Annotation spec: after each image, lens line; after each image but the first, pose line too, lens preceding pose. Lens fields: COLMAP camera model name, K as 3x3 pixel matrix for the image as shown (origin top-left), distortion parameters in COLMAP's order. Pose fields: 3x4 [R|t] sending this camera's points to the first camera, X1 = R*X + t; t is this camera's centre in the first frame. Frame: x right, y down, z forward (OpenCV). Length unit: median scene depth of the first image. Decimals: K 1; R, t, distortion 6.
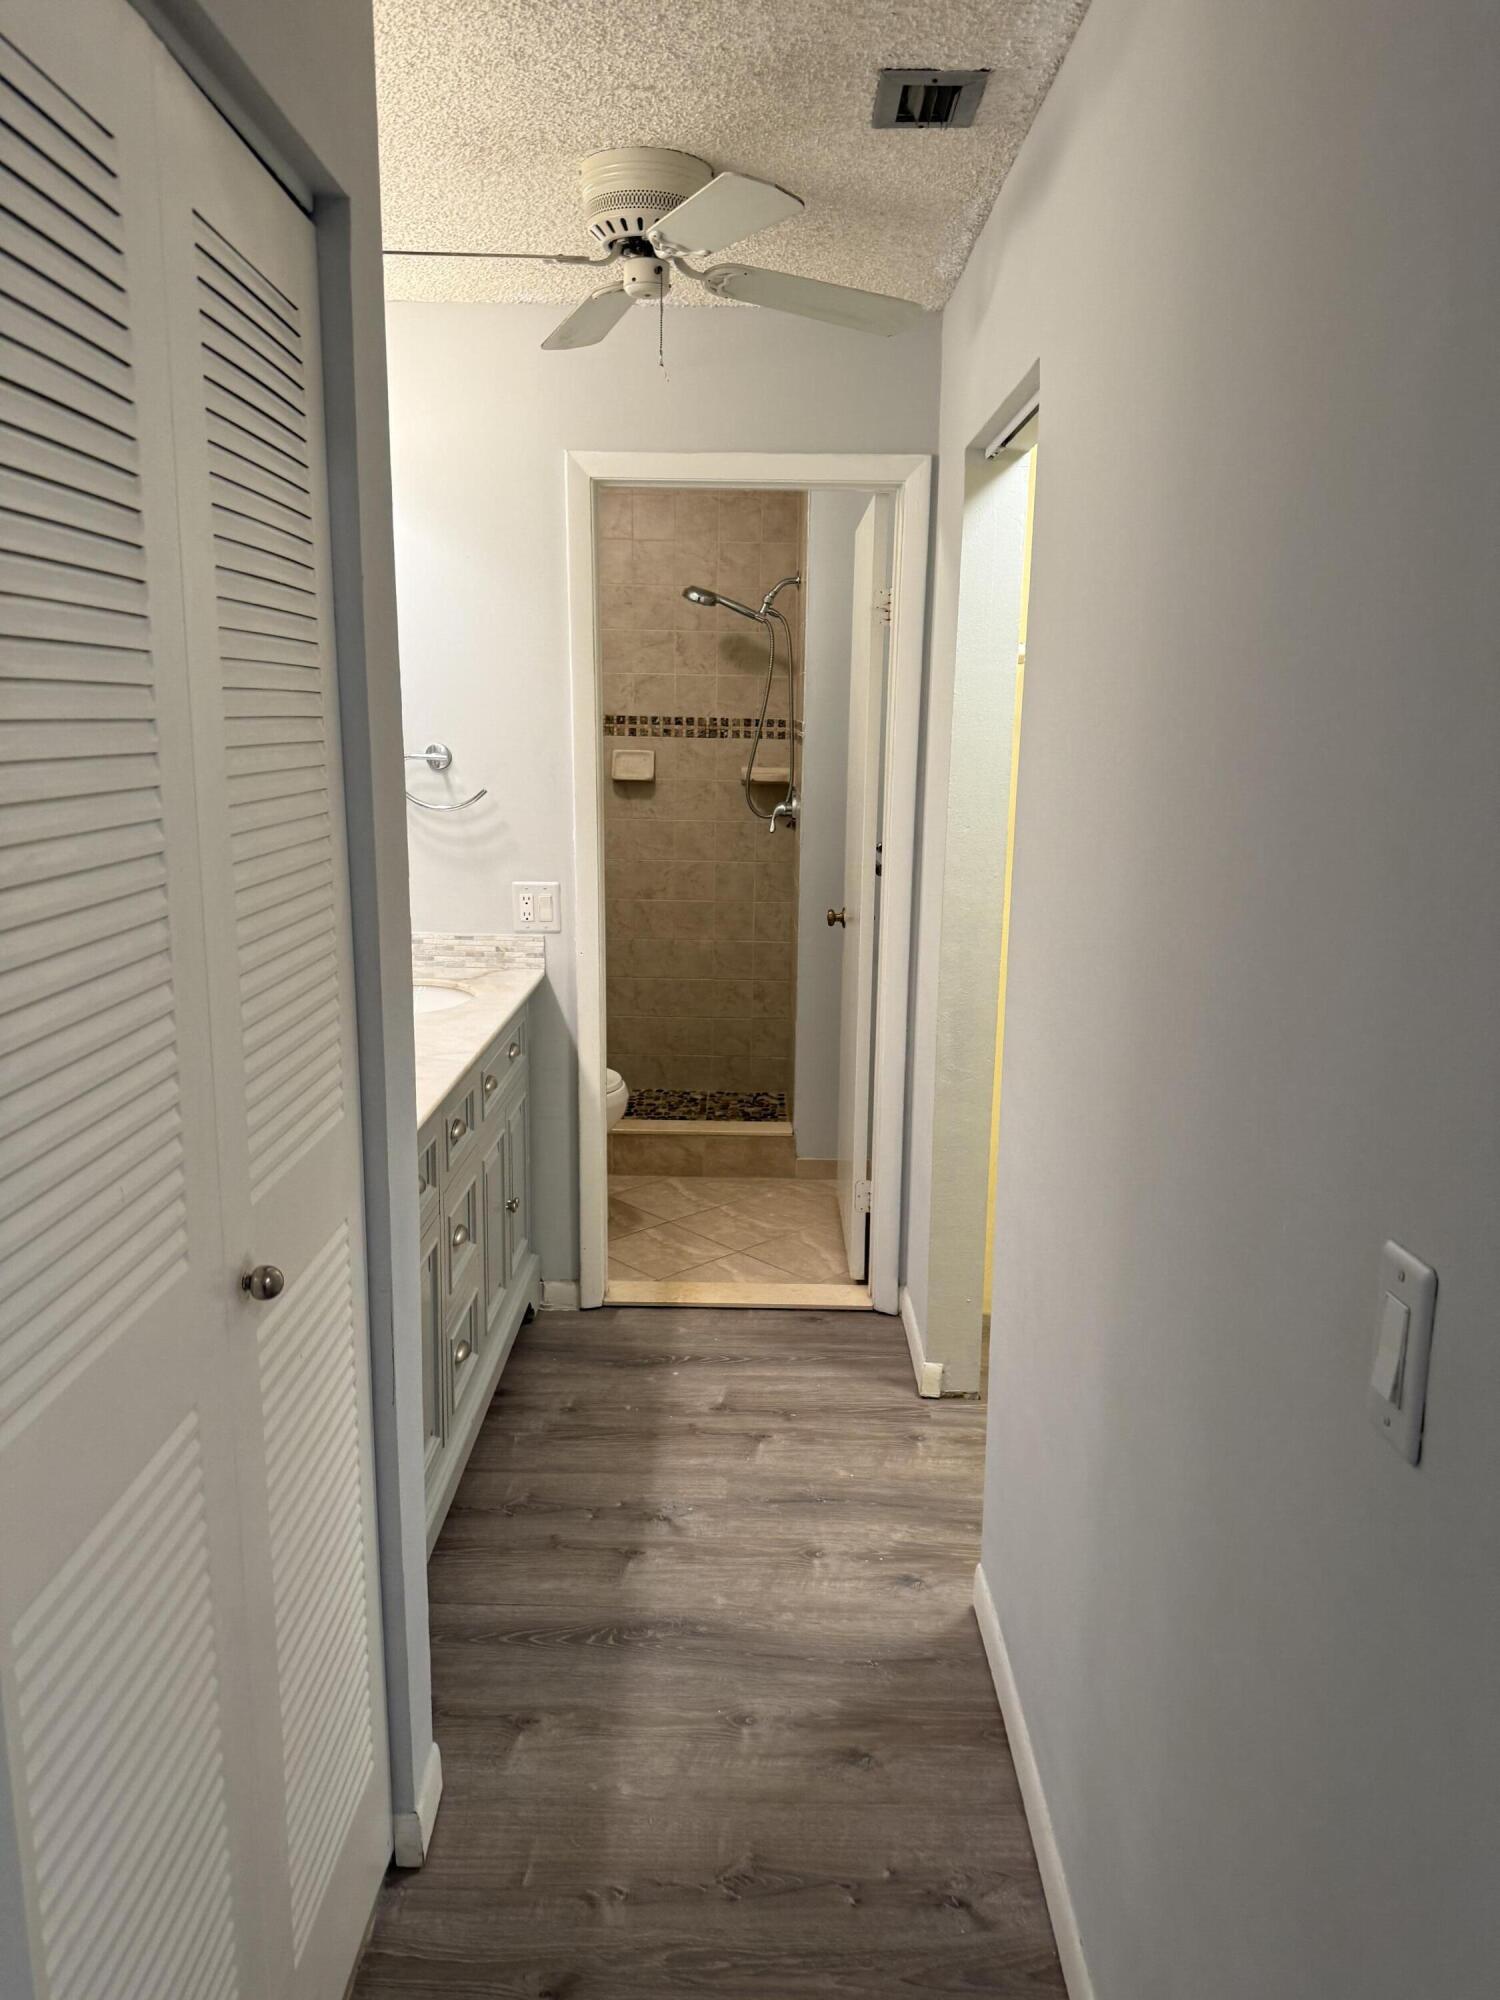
lens RADIAL K [[1387.8, 0, 738.5], [0, 1387.8, 1012.9], [0, 0, 1]] dist [0.008244, -0.000441]
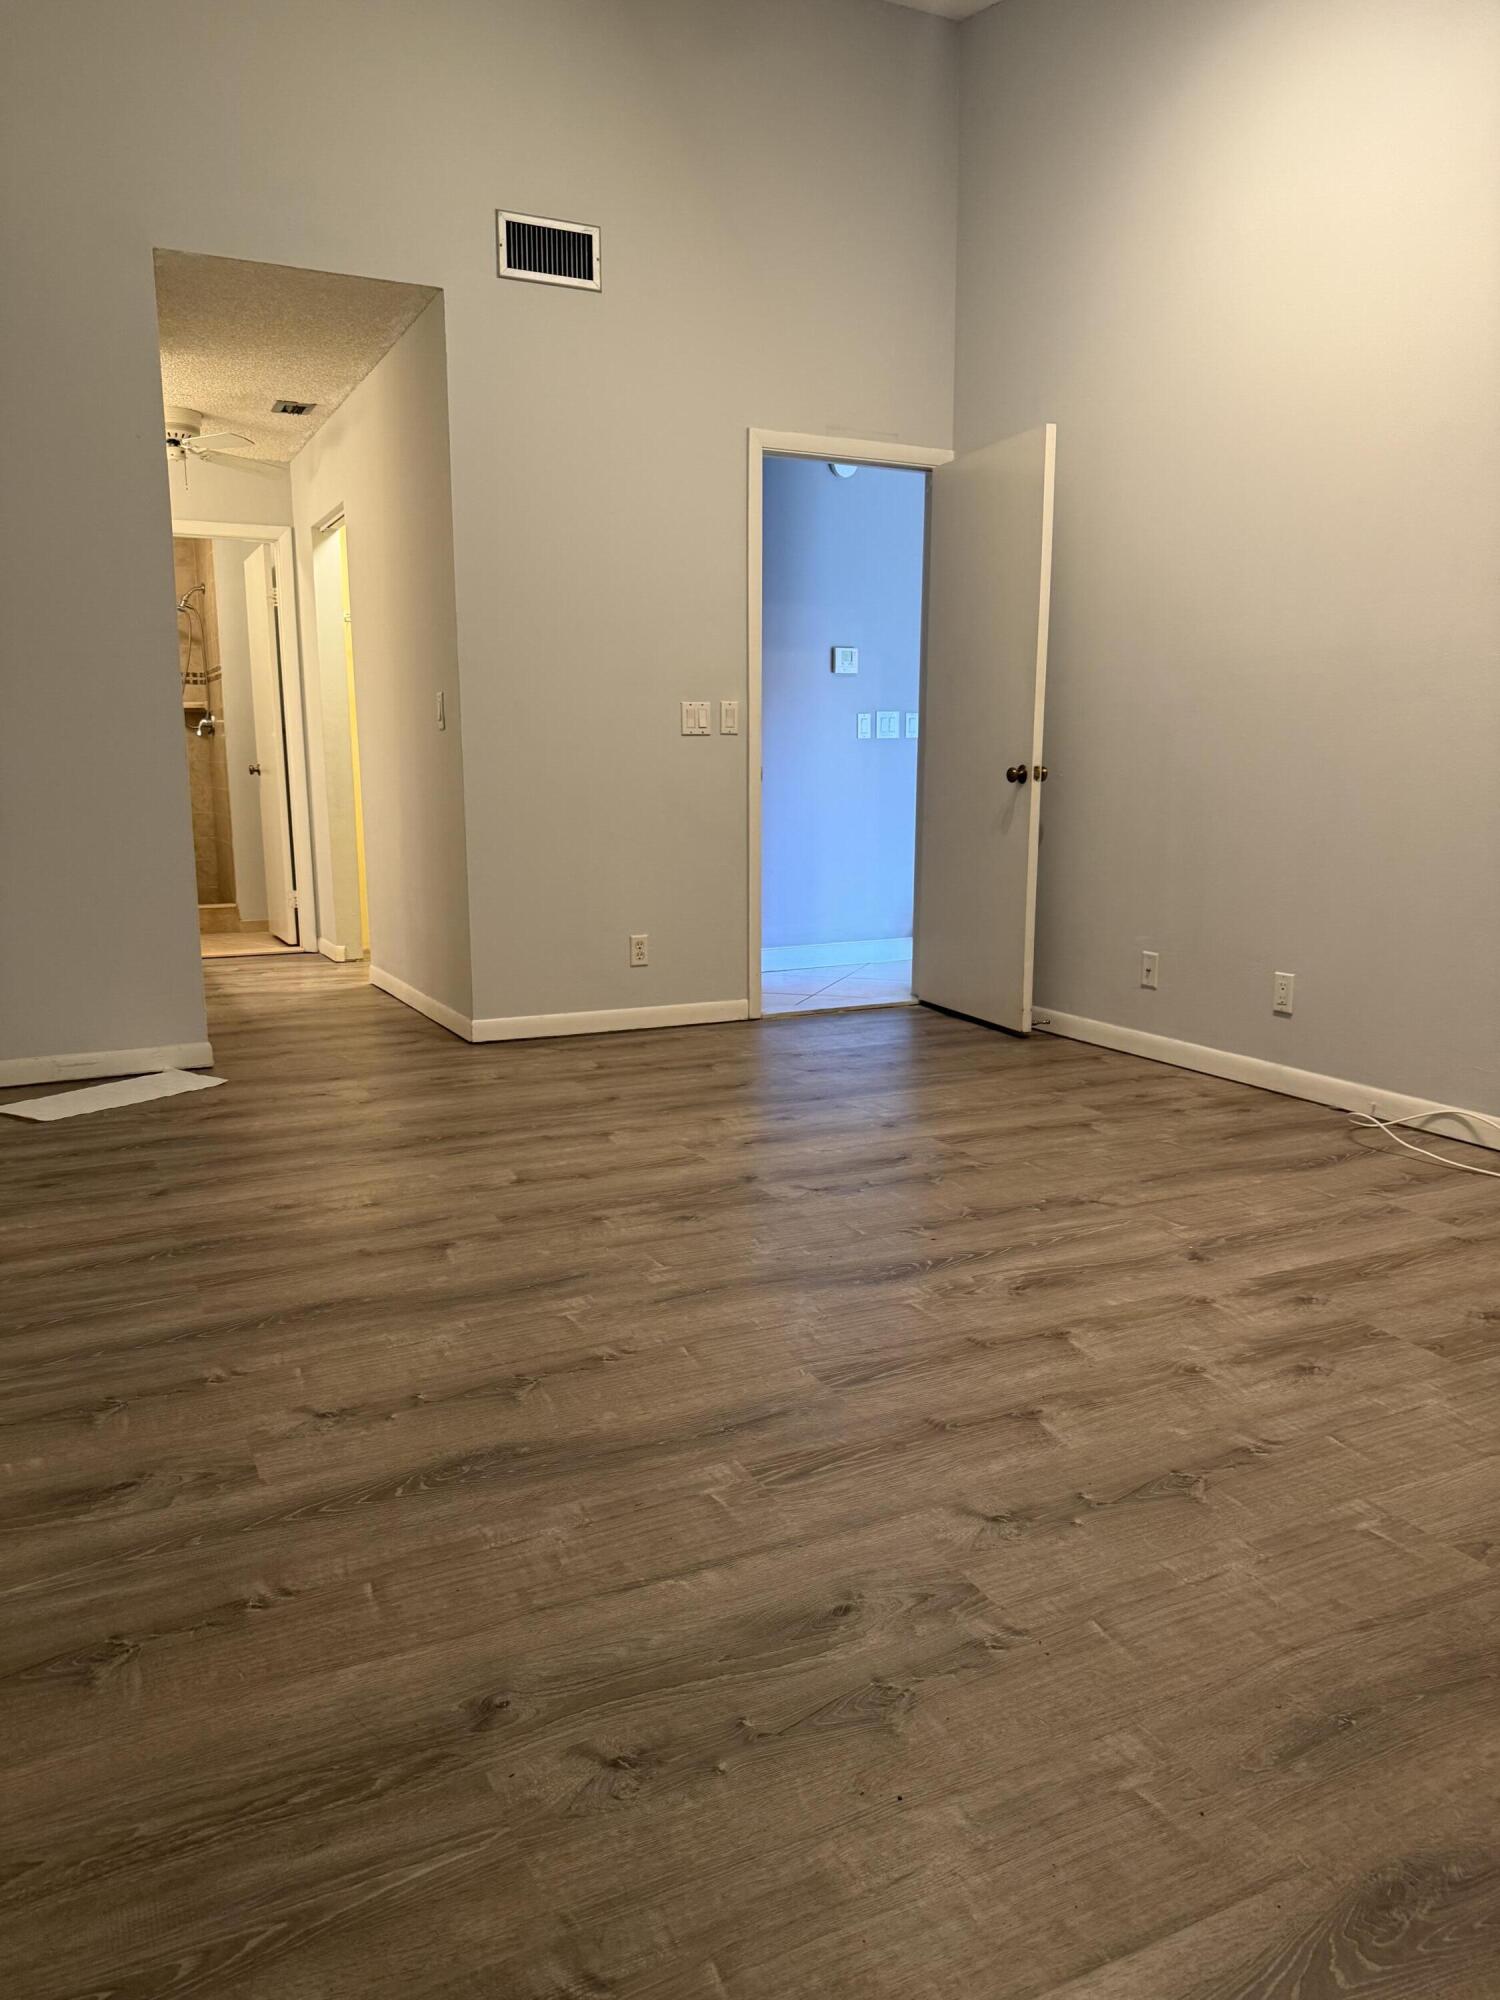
lens RADIAL K [[1387.8, 0, 738.5], [0, 1387.8, 1012.9], [0, 0, 1]] dist [0.008244, -0.000441]
pose [[0.884031, -0.102326, 0.456090, -0.313774], [0.116273, 0.993214, -0.002537, 0.440431], [-0.452735, 0.055273, 0.889930, -1.213143]]
